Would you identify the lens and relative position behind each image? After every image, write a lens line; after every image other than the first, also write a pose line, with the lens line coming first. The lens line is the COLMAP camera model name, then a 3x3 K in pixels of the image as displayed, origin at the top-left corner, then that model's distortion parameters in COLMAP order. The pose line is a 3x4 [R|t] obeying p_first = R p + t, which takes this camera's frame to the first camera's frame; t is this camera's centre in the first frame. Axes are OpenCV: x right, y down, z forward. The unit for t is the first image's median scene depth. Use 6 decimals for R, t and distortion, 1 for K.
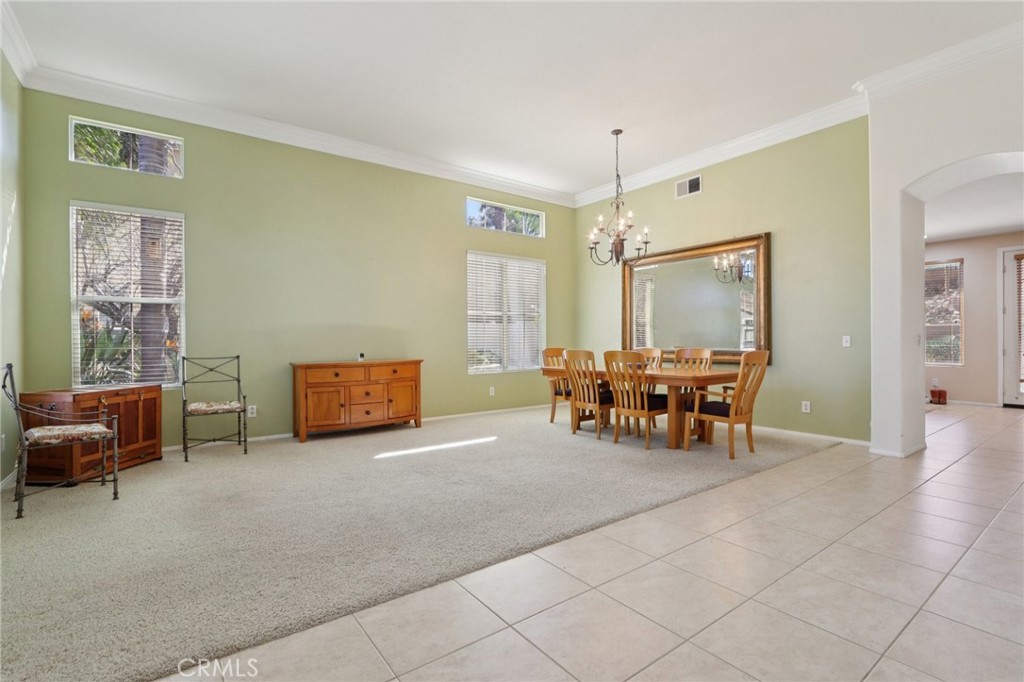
lens RADIAL K [[474.5, 0, 511.6], [0, 474.5, 342.8], [0, 0, 1]] dist [-0.001521, 0.000021]
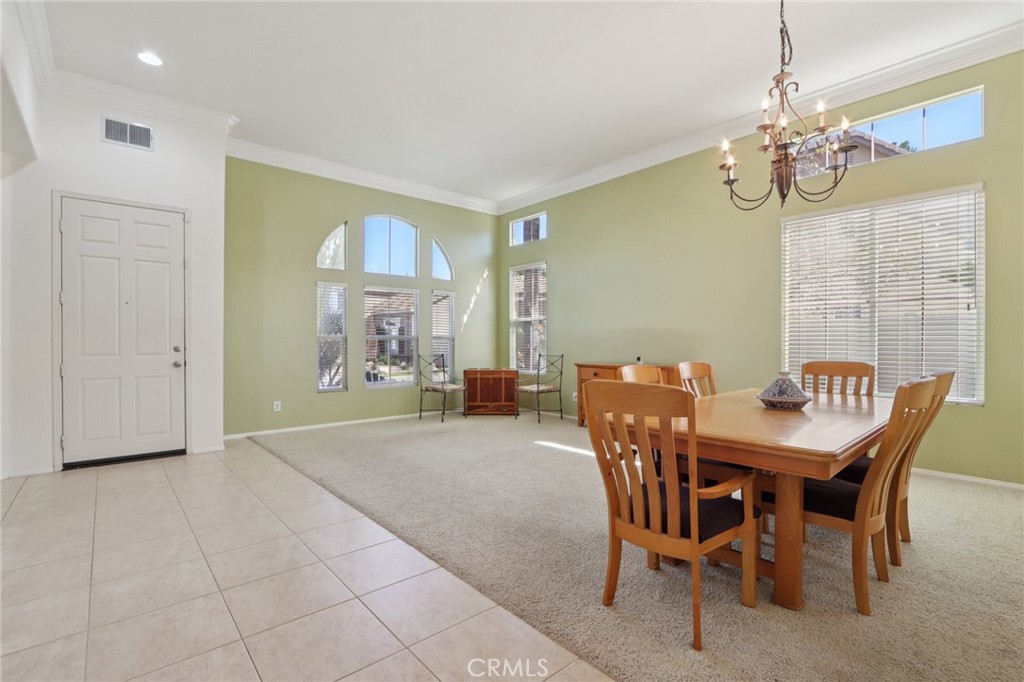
lens RADIAL K [[474.5, 0, 511.6], [0, 474.5, 342.8], [0, 0, 1]] dist [-0.001521, 0.000021]
pose [[0.074356, 0.007262, -0.997205, 0.740268], [-0.002368, 0.999972, 0.007105, -0.016713], [0.997229, 0.001833, 0.074371, 0.685523]]
